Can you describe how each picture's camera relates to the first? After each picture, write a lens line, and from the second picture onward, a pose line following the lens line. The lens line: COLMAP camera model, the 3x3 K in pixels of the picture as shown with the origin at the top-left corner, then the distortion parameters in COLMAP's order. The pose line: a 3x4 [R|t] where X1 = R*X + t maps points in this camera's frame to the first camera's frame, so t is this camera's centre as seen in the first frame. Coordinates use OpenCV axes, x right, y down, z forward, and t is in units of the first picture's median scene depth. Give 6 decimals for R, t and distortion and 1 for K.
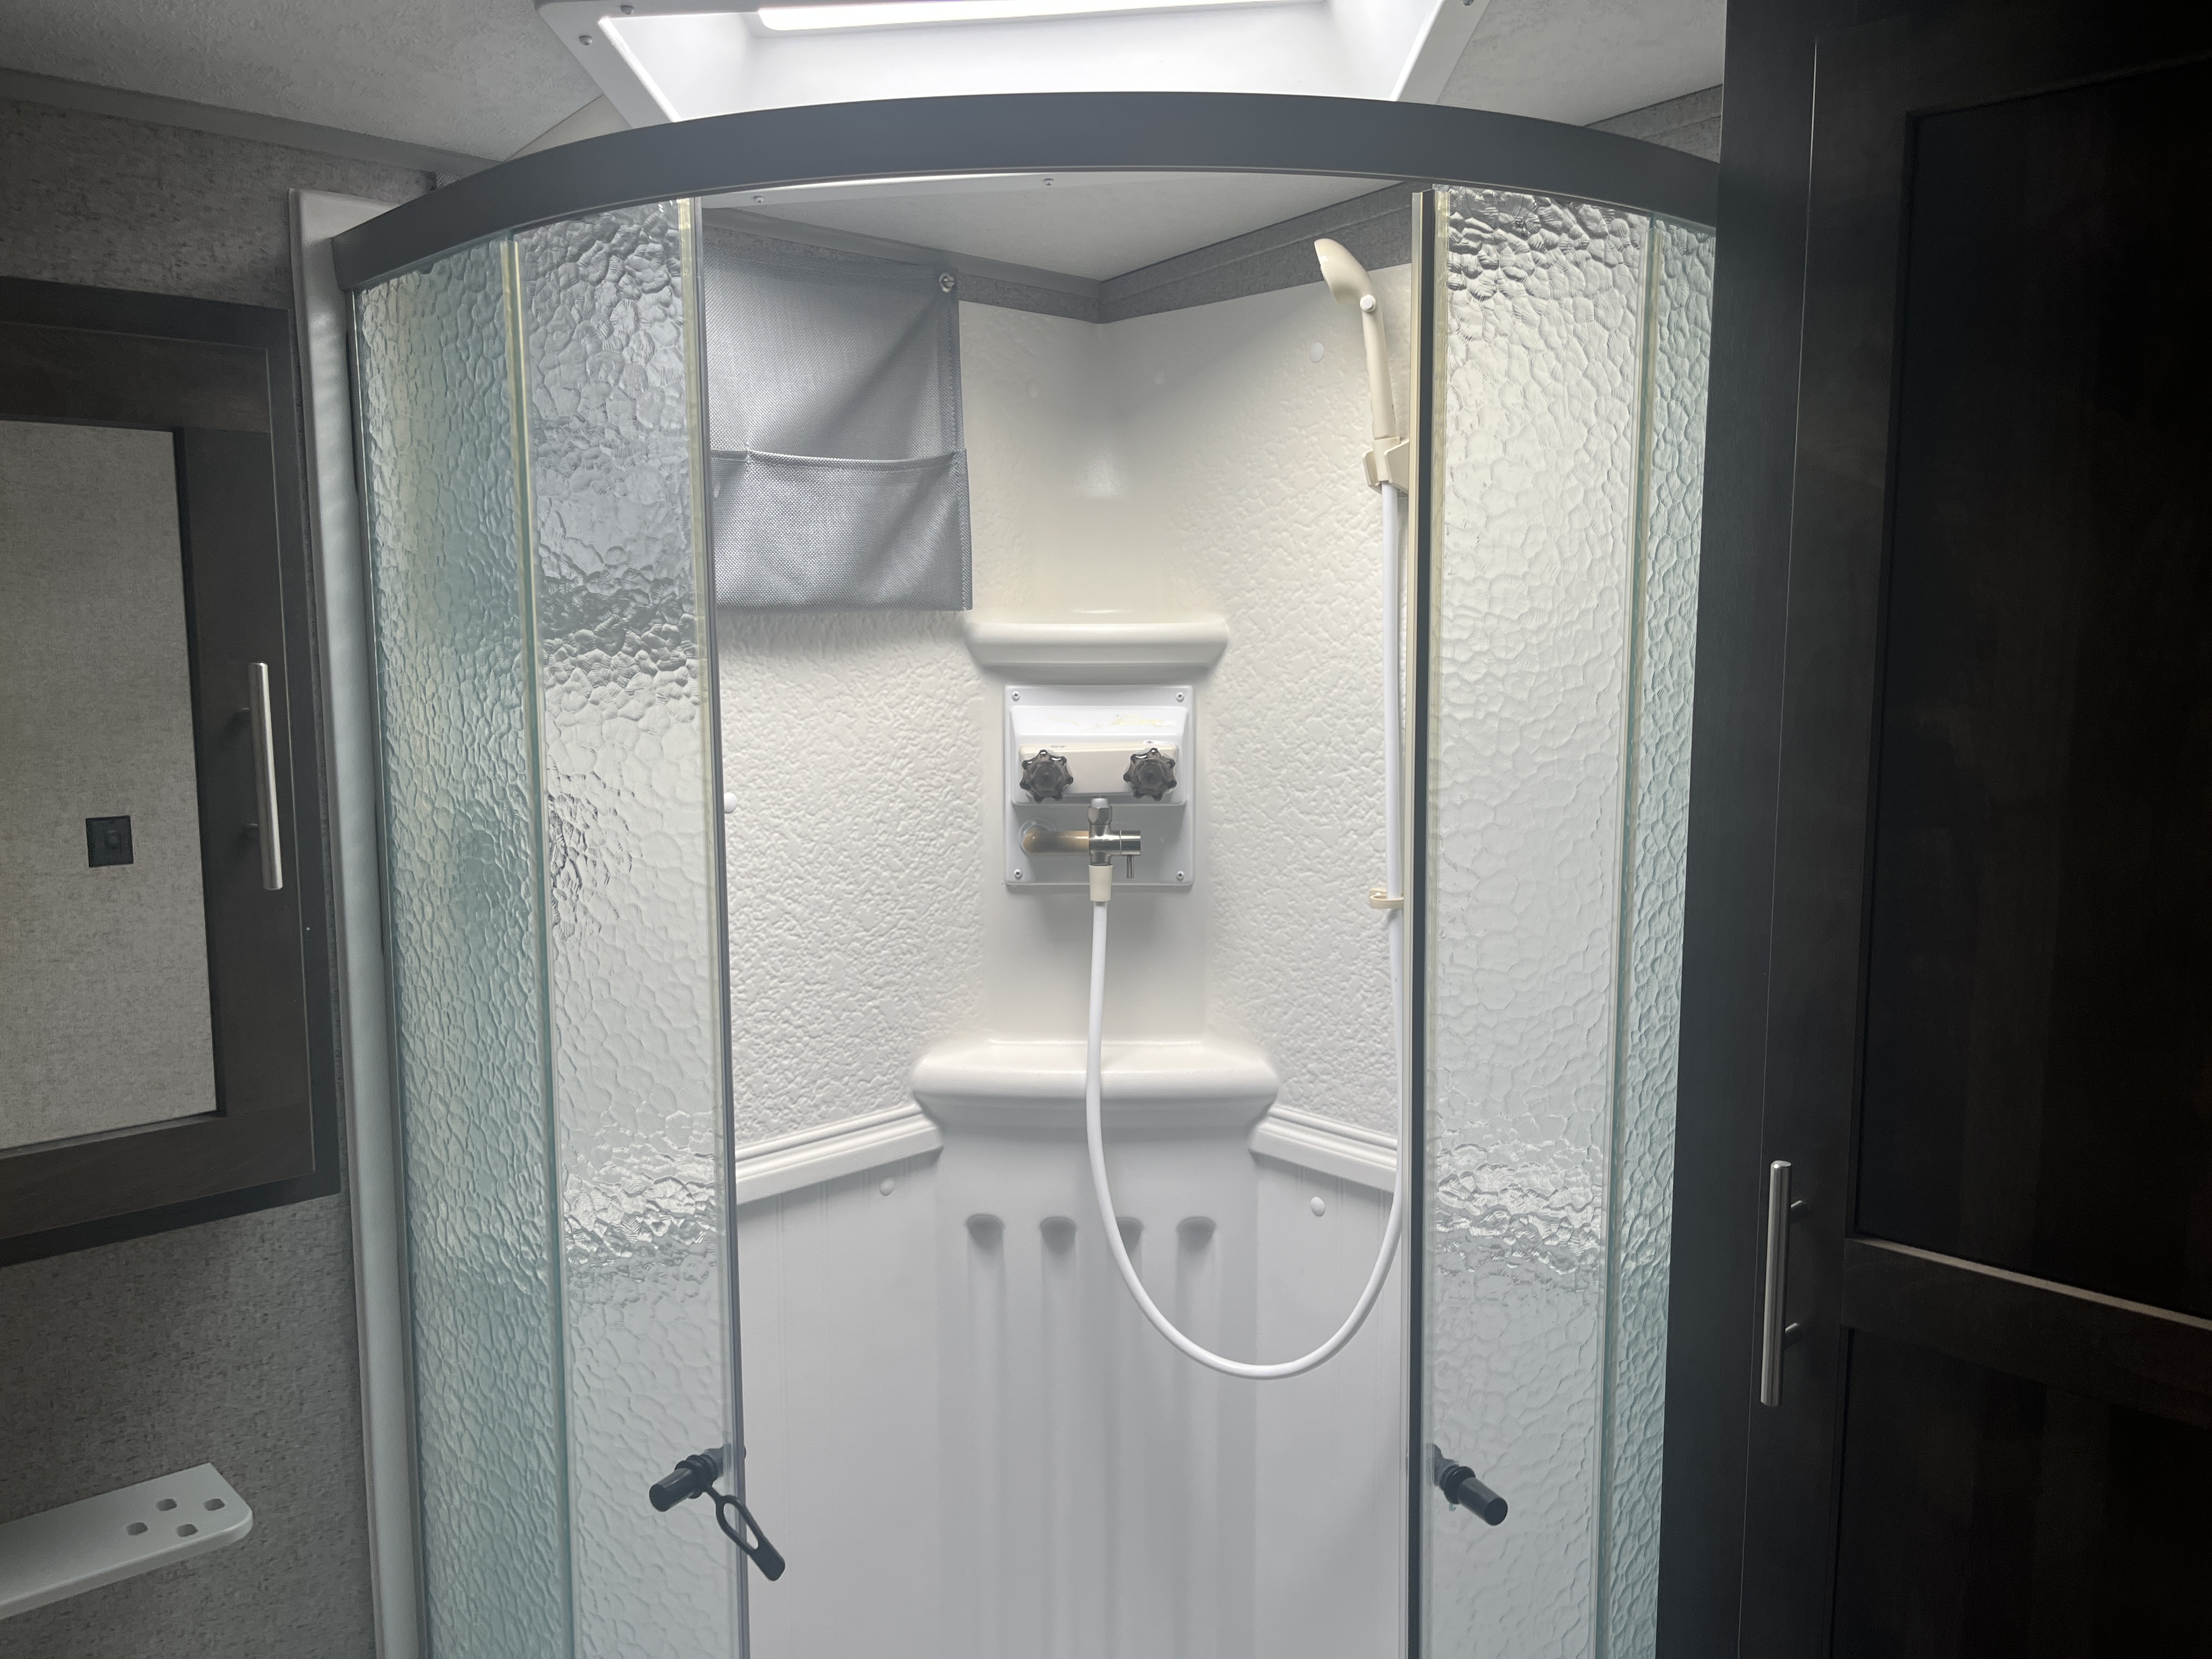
lens RADIAL K [[1685.3, 0, 1080.4], [0, 1685.3, 842.9], [0, 0, 1]] dist [0.090198, -0.125316]
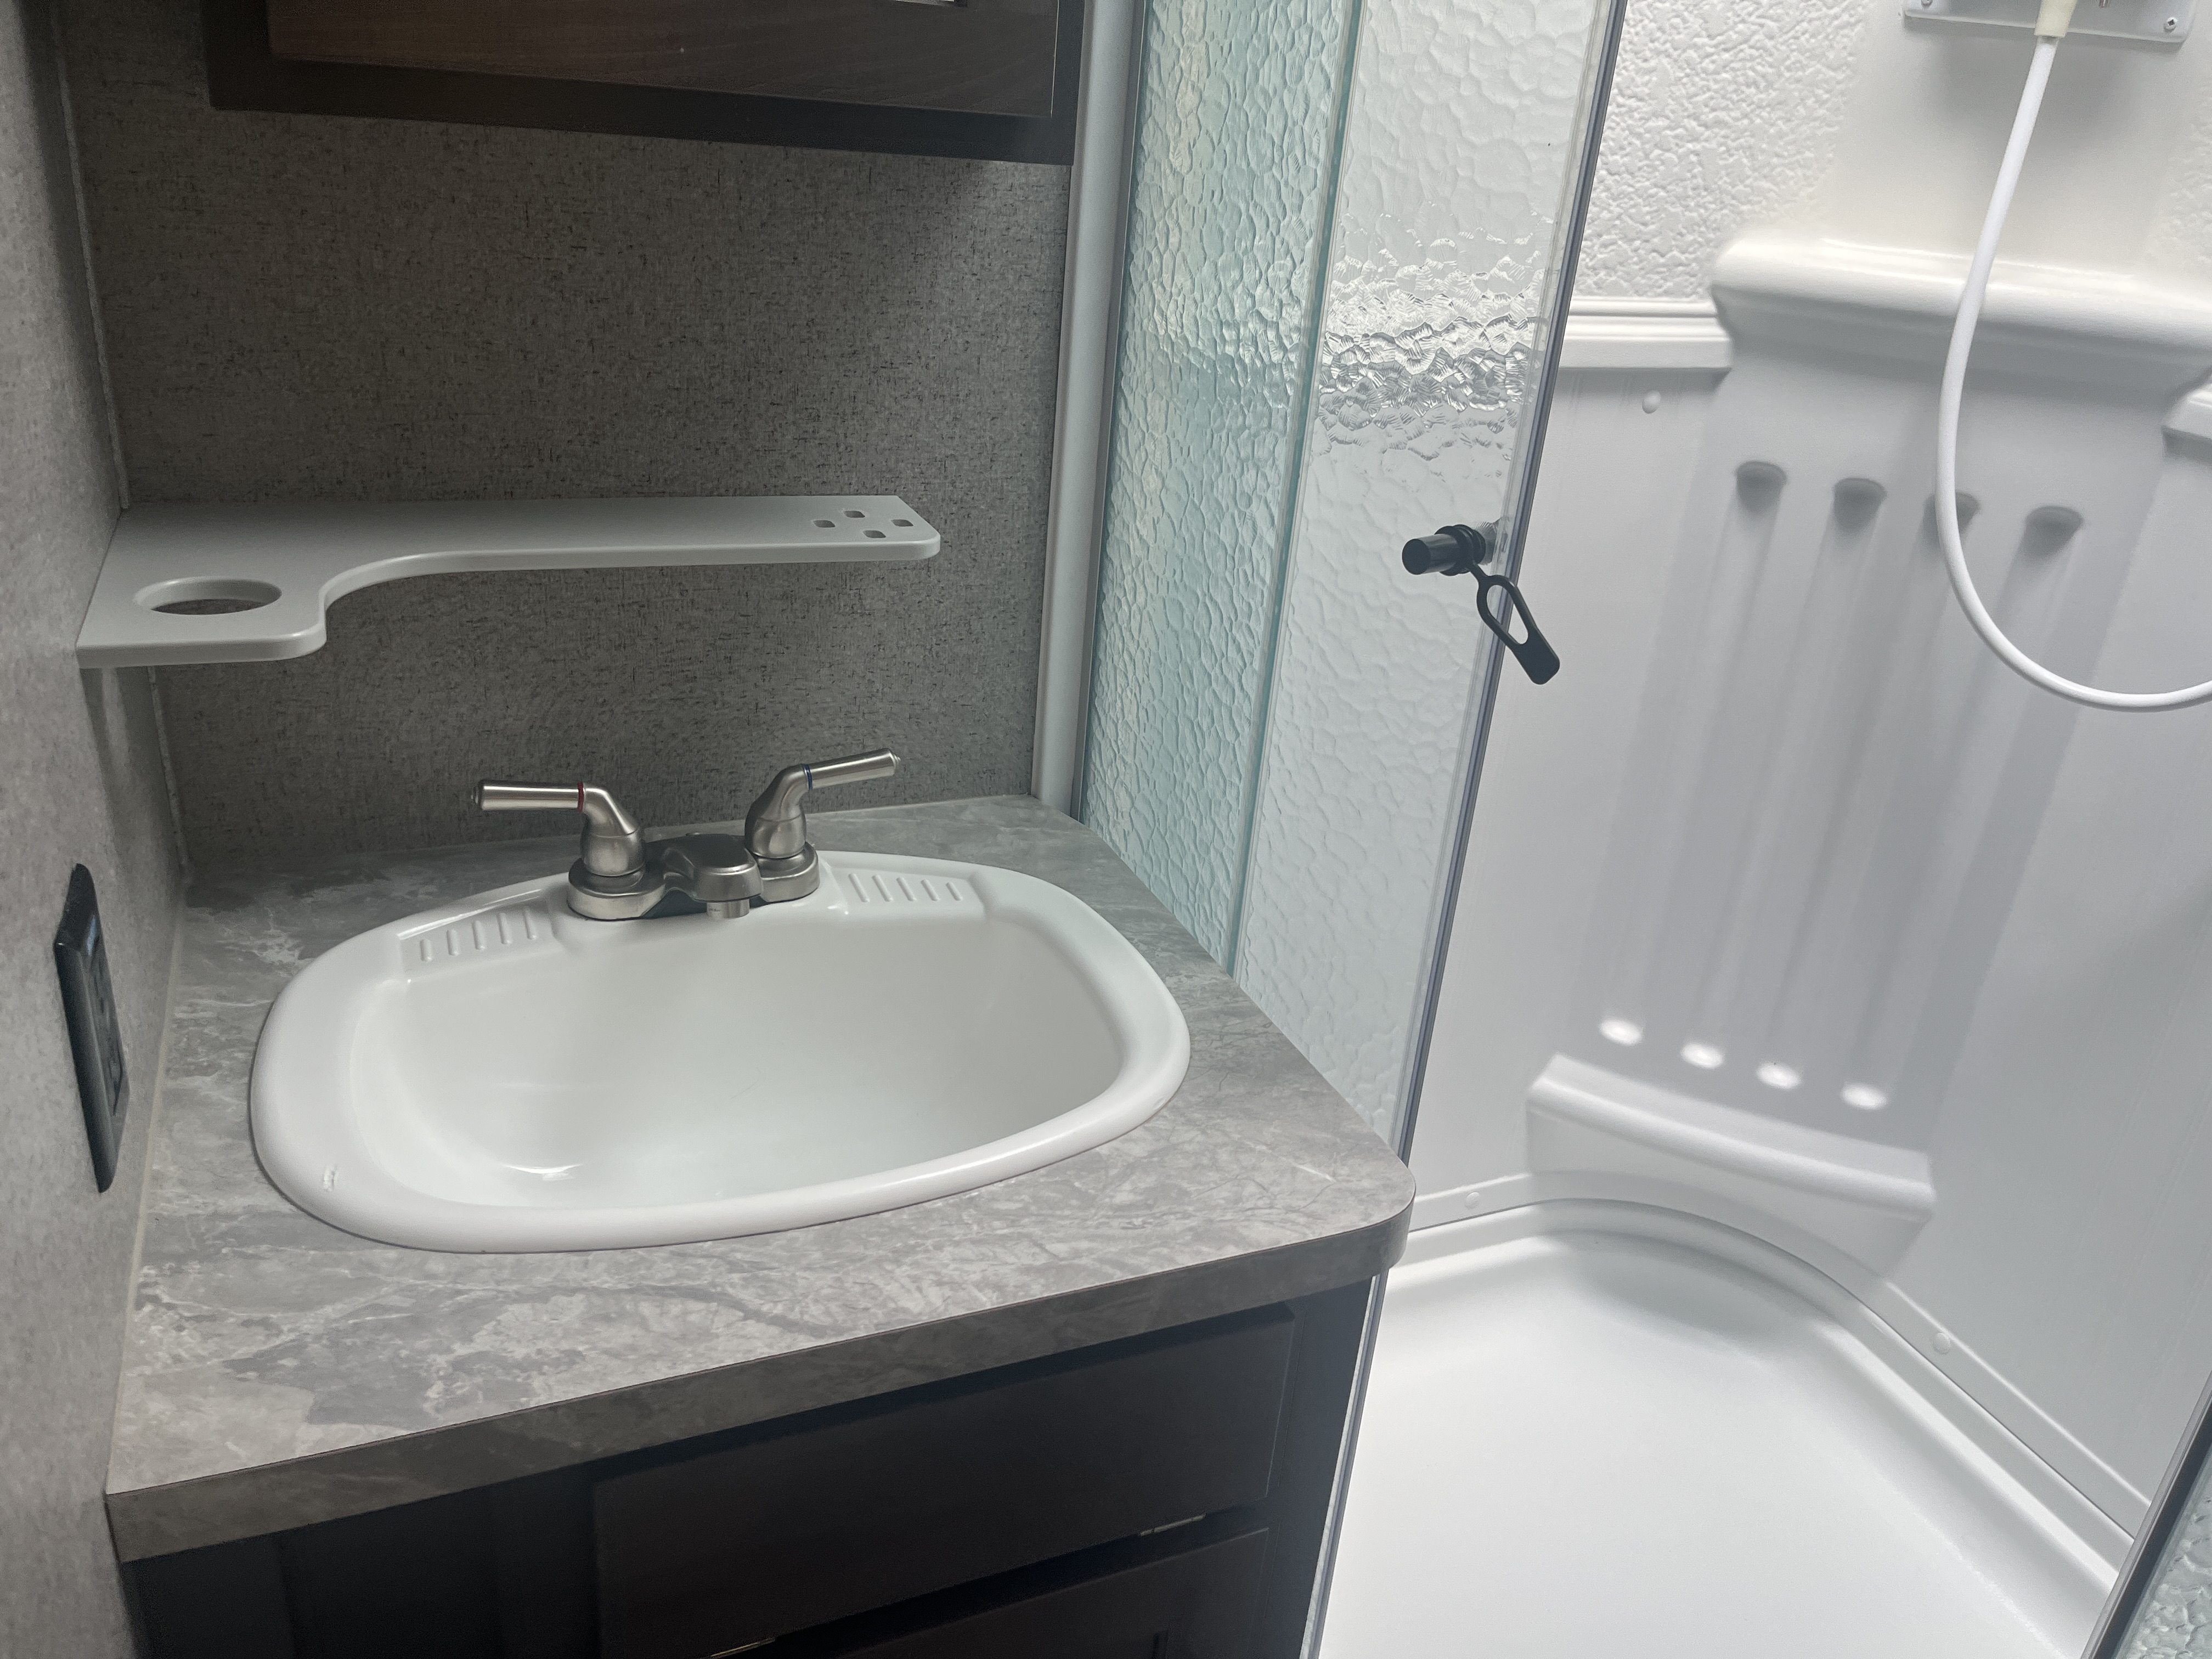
lens RADIAL K [[1680.6, 0, 1113.5], [0, 1680.6, 847.0], [0, 0, 1]] dist [0.064238, -0.088173]
pose [[0.935492, 0.221971, -0.274926, -0.090644], [-0.129777, 0.939518, 0.316961, 0.191556], [0.328654, -0.260835, 0.907718, 0.140438]]
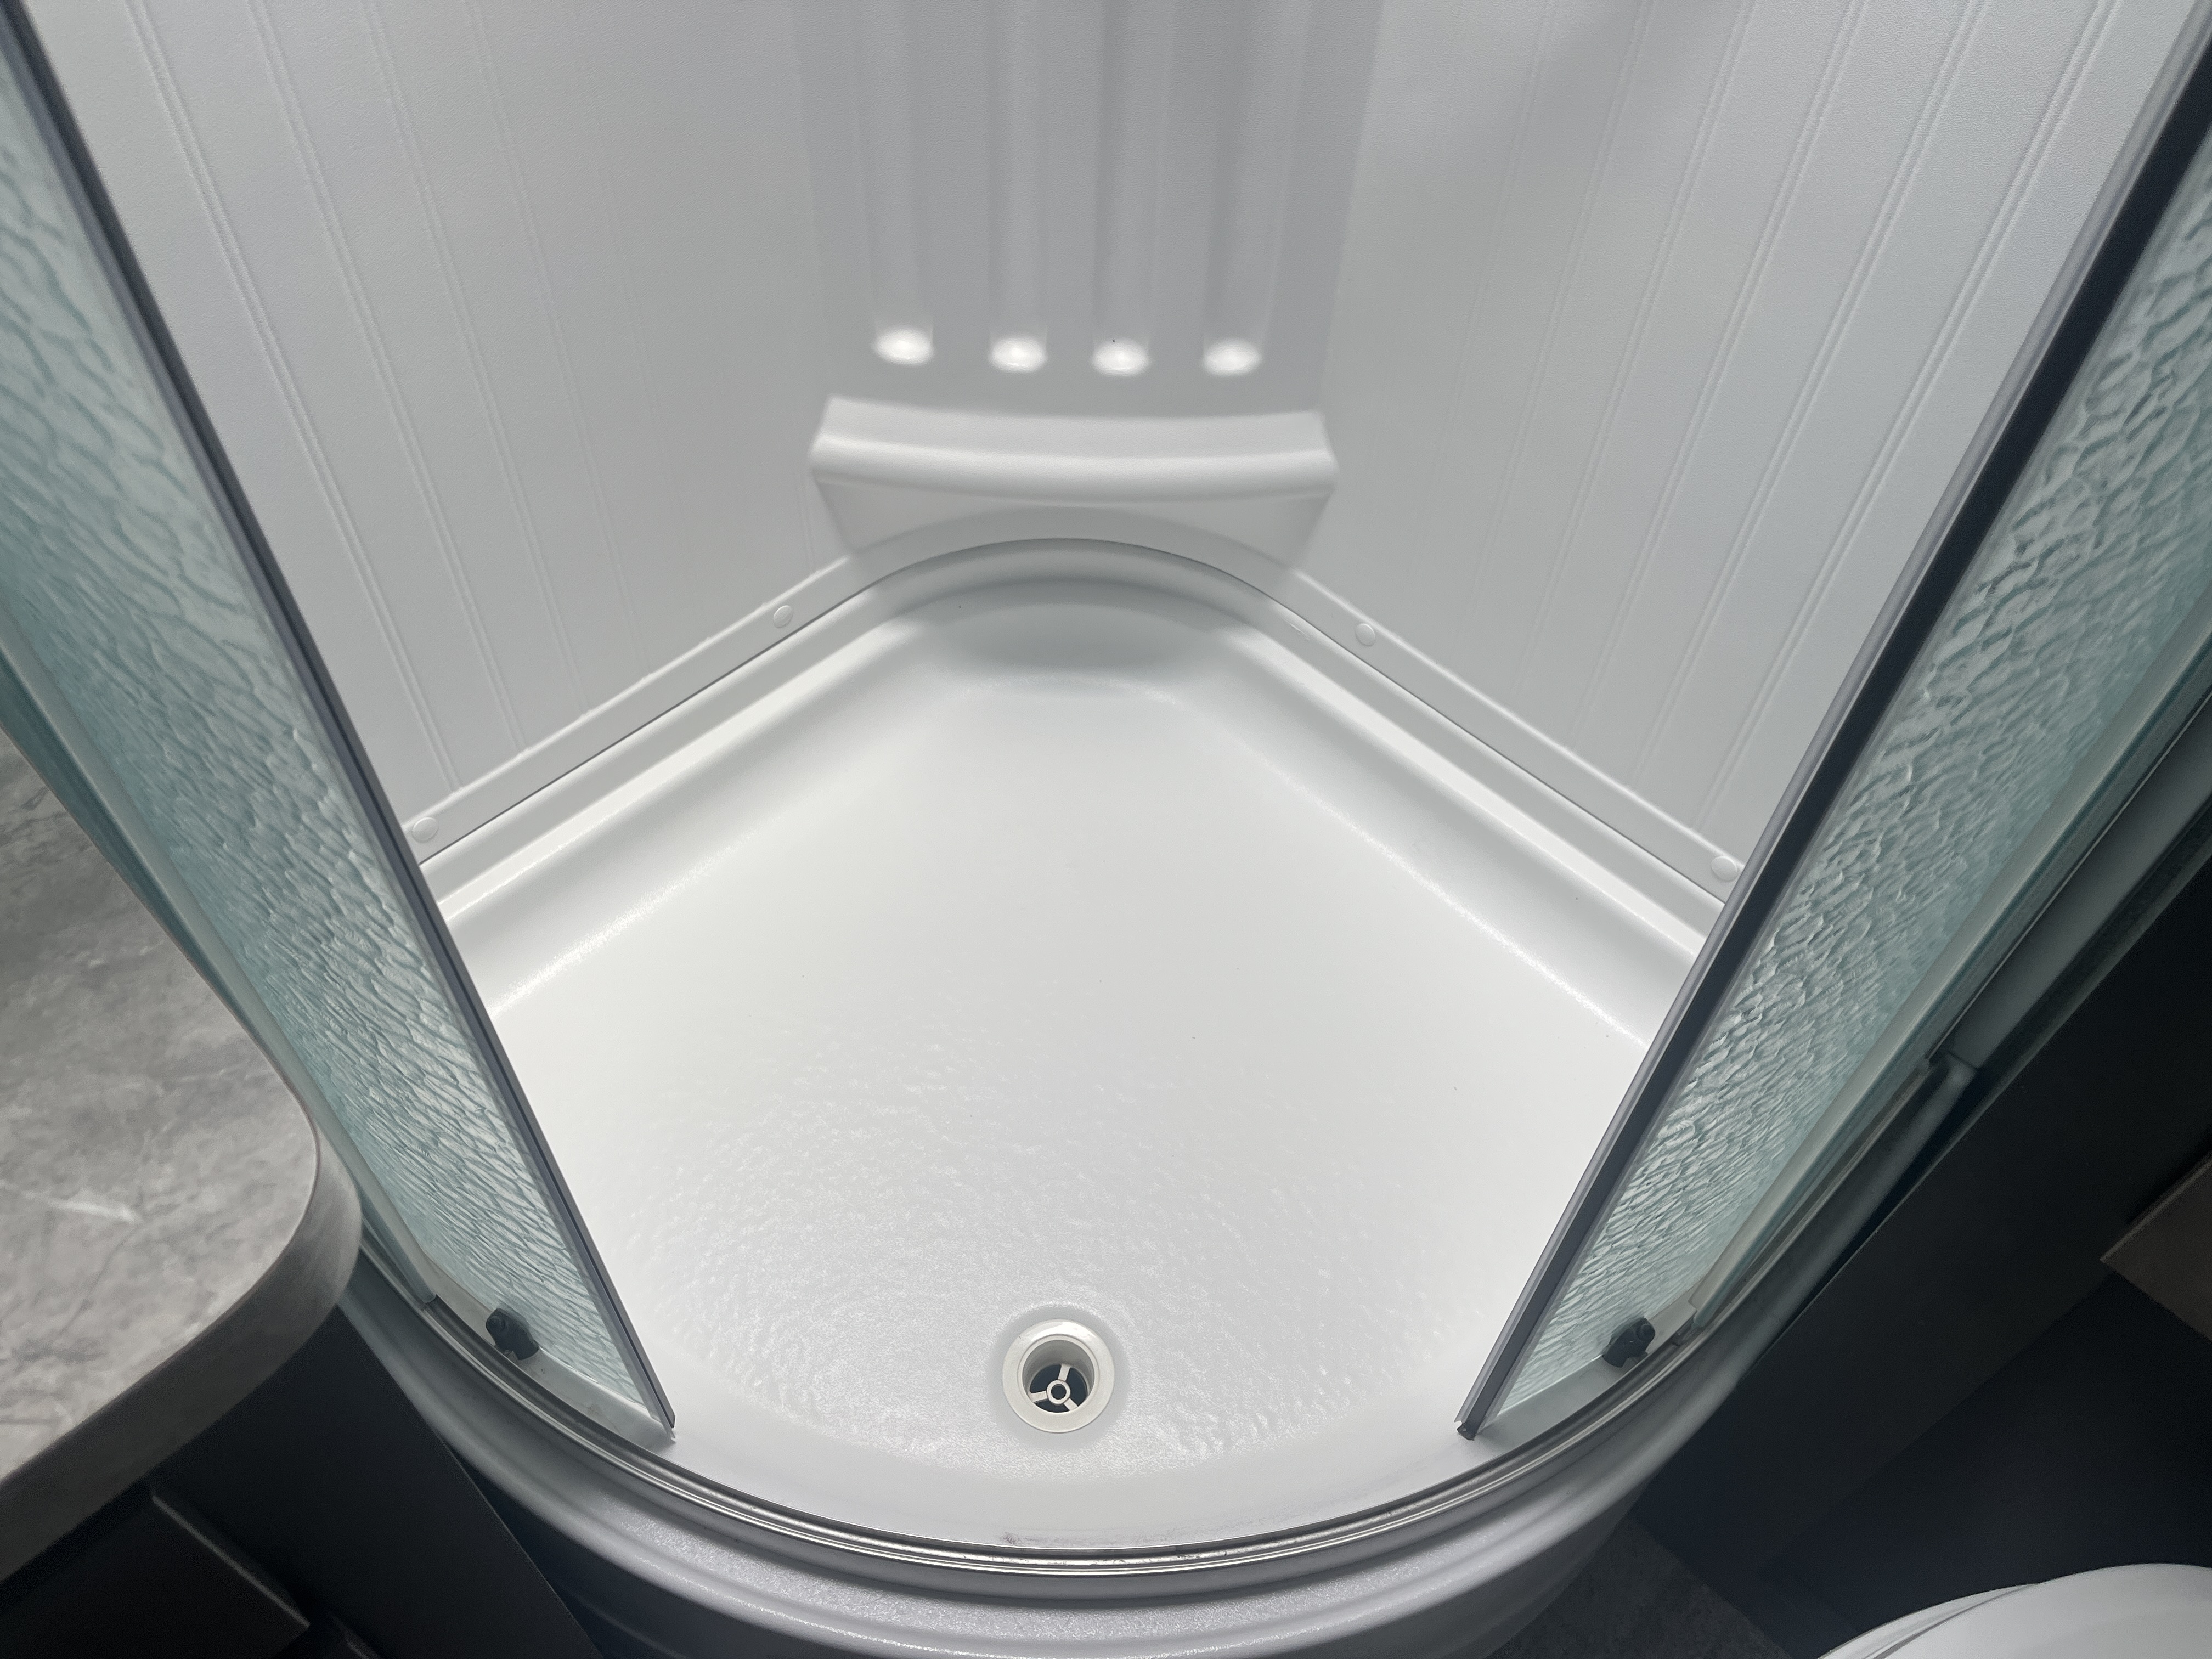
lens RADIAL K [[1707.7, 0, 1075.8], [0, 1707.7, 830.5], [0, 0, 1]] dist [0.063656, -0.093315]
pose [[0.999232, -0.003172, 0.039048, -0.016575], [-0.024684, 0.723020, 0.690386, 0.227022], [-0.030423, -0.690820, 0.722387, 0.475278]]
